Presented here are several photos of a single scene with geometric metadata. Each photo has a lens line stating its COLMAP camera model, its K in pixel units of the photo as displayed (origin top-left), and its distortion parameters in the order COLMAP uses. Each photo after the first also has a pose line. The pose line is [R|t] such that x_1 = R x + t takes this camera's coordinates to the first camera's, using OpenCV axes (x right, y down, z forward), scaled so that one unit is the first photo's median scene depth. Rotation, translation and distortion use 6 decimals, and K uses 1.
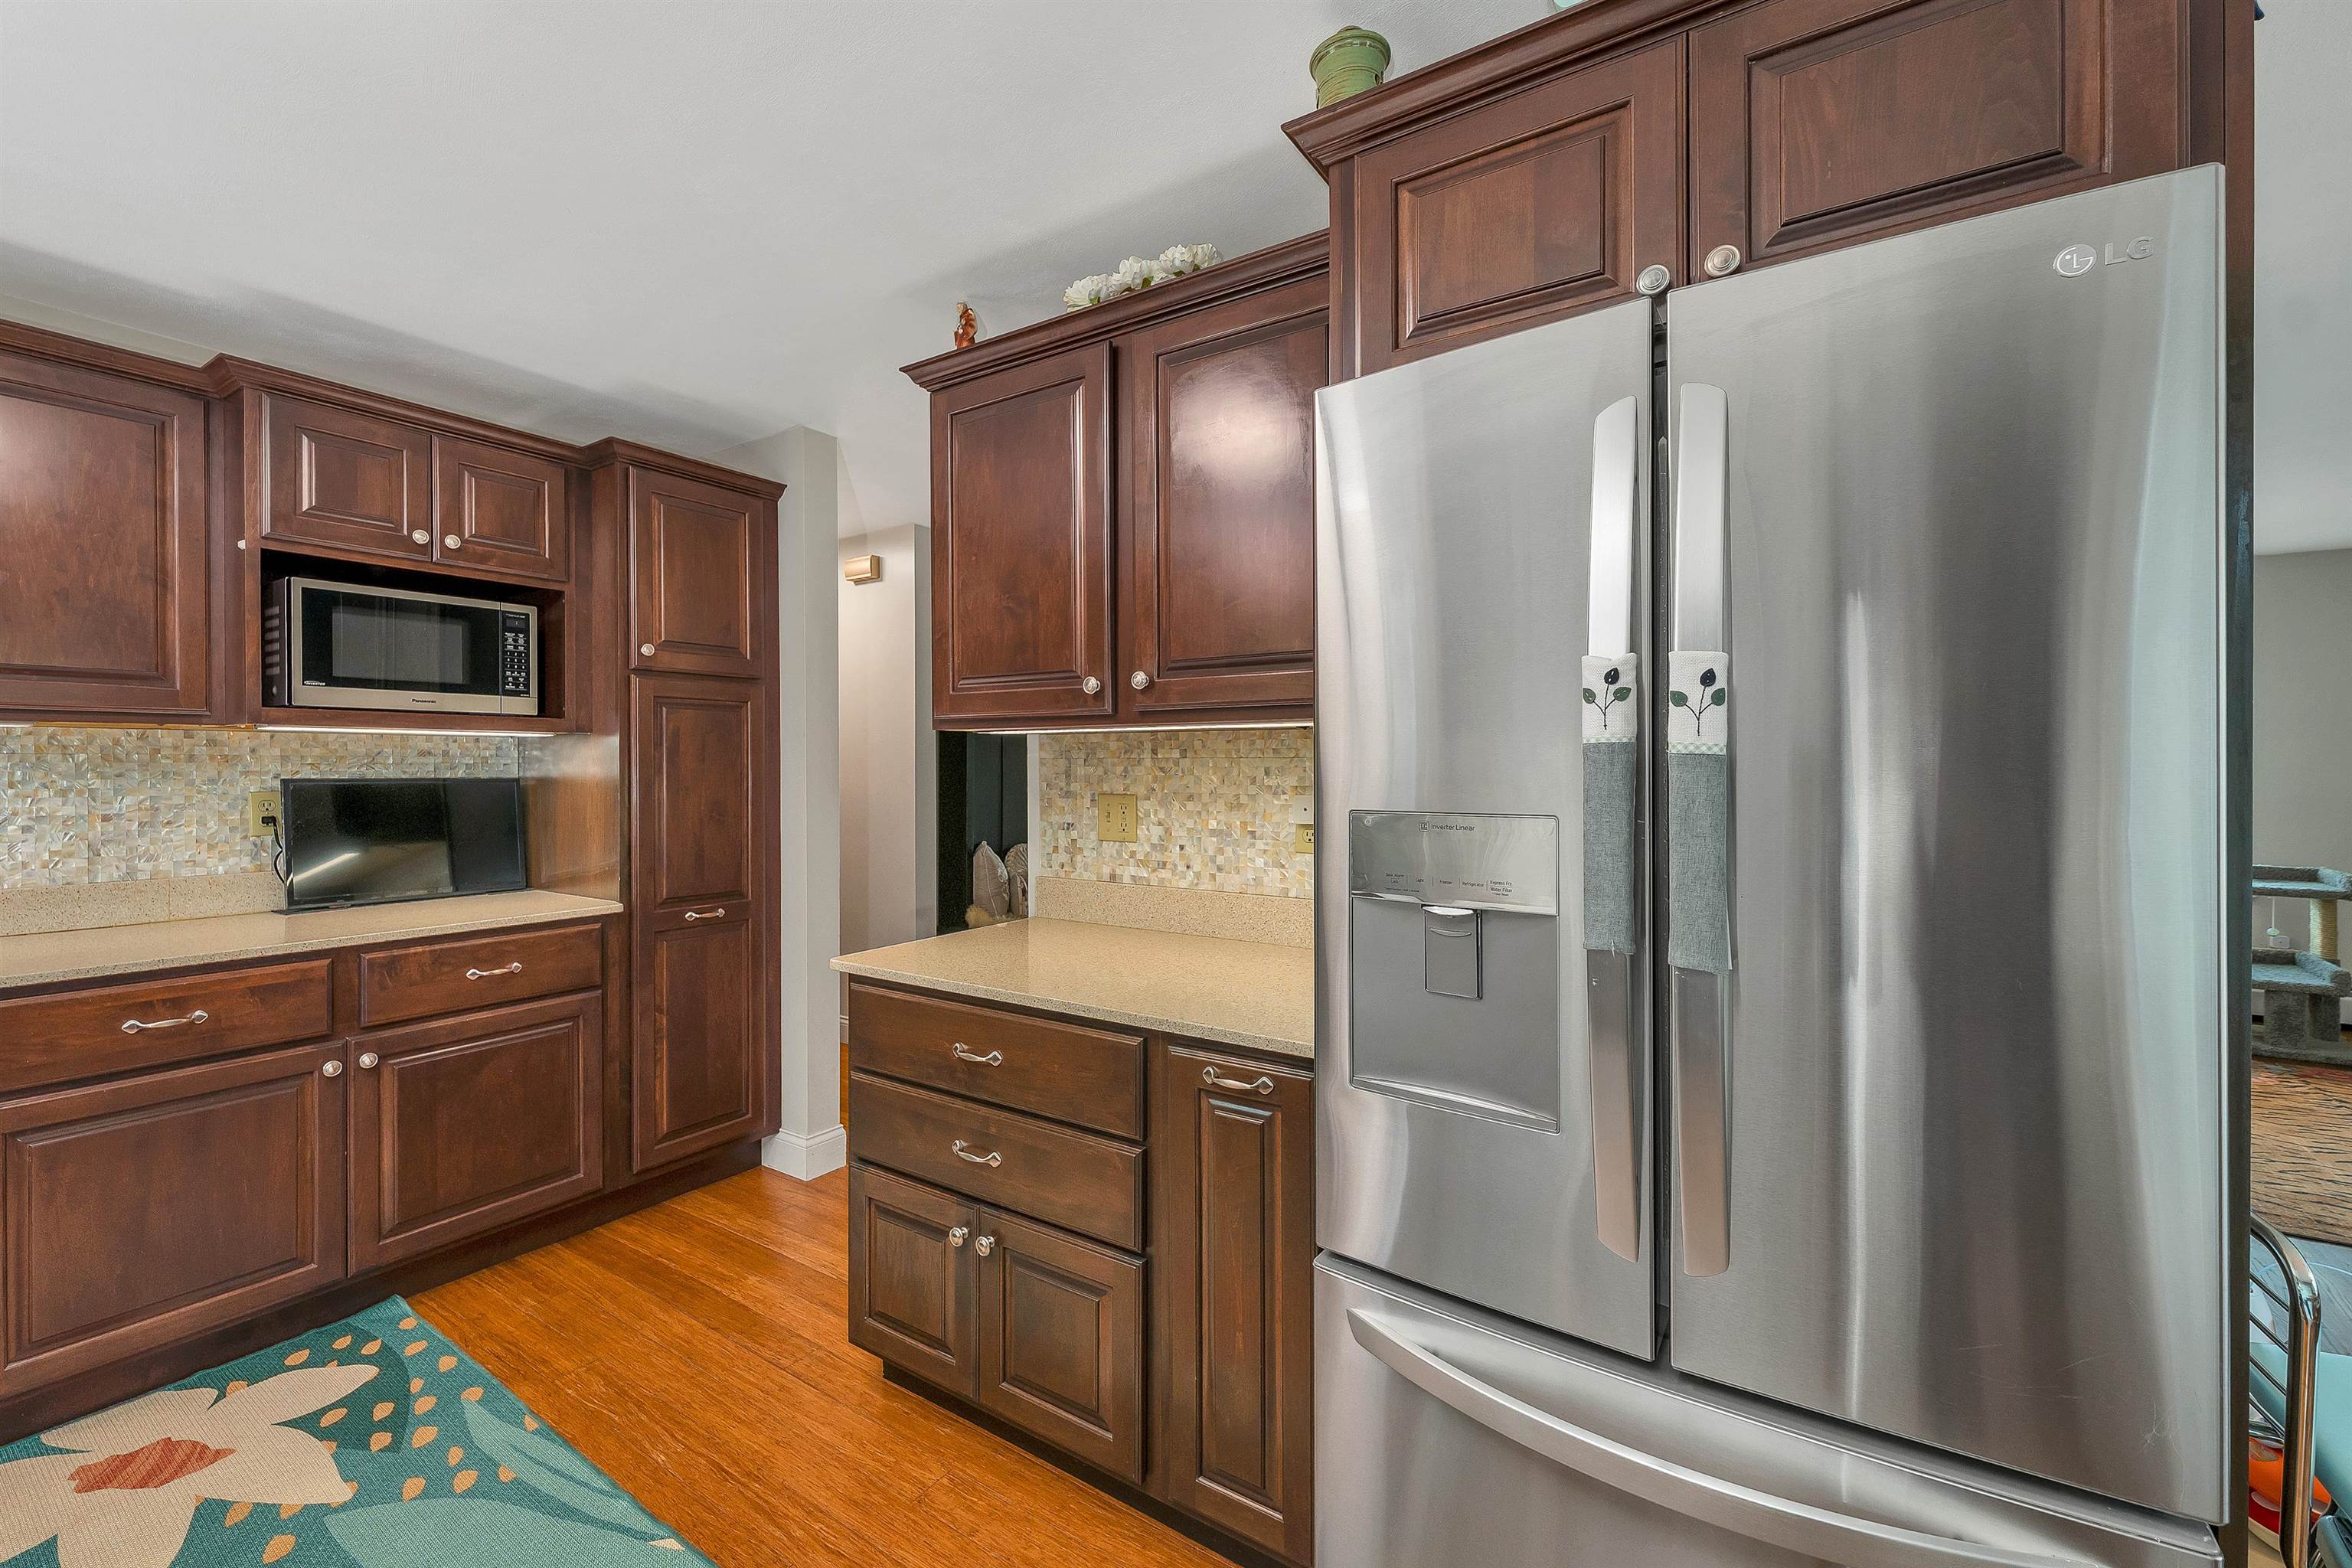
lens RADIAL K [[975.9, 0, 1124.0], [0, 975.9, 766.6], [0, 0, 1]] dist [0.002049, -0.000084]
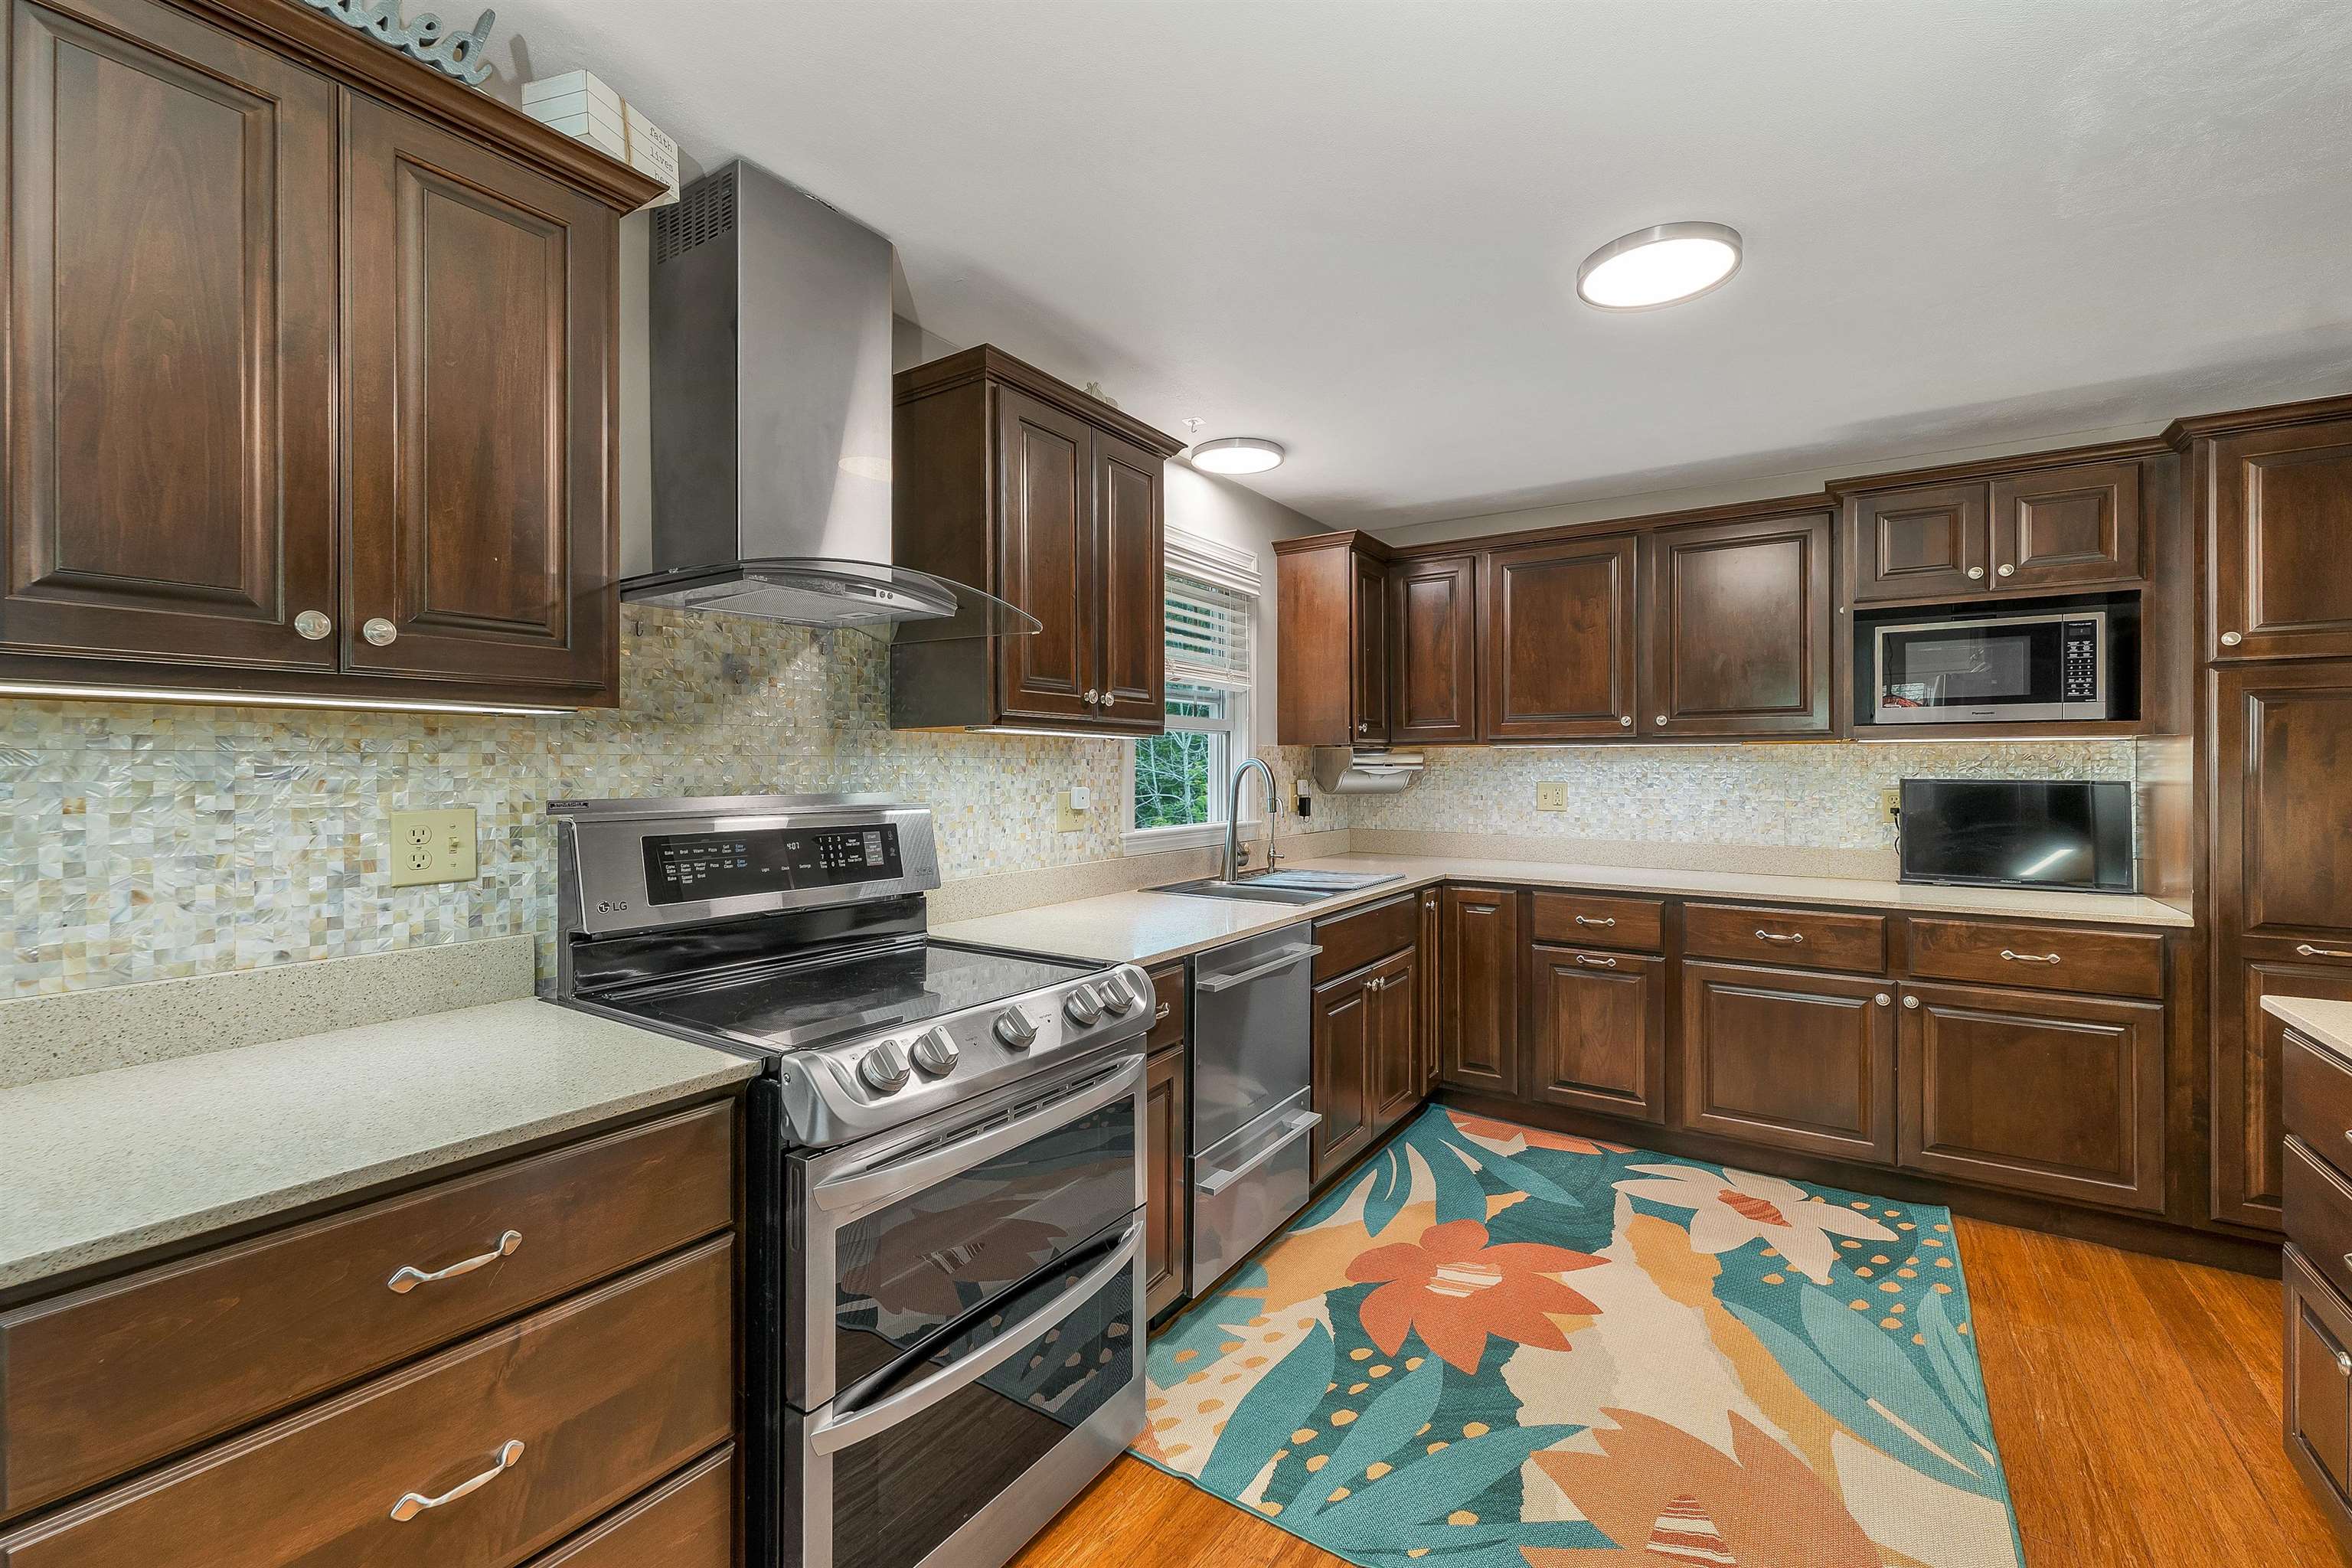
lens RADIAL K [[975.9, 0, 1171.1], [0, 975.9, 773.7], [0, 0, 1]] dist [0.002049, -0.000084]
pose [[0.007585, 0.005663, -0.999955, 0.470694], [-0.002780, 0.999980, 0.005642, 0.001185], [0.999967, 0.002737, 0.007600, 0.031440]]
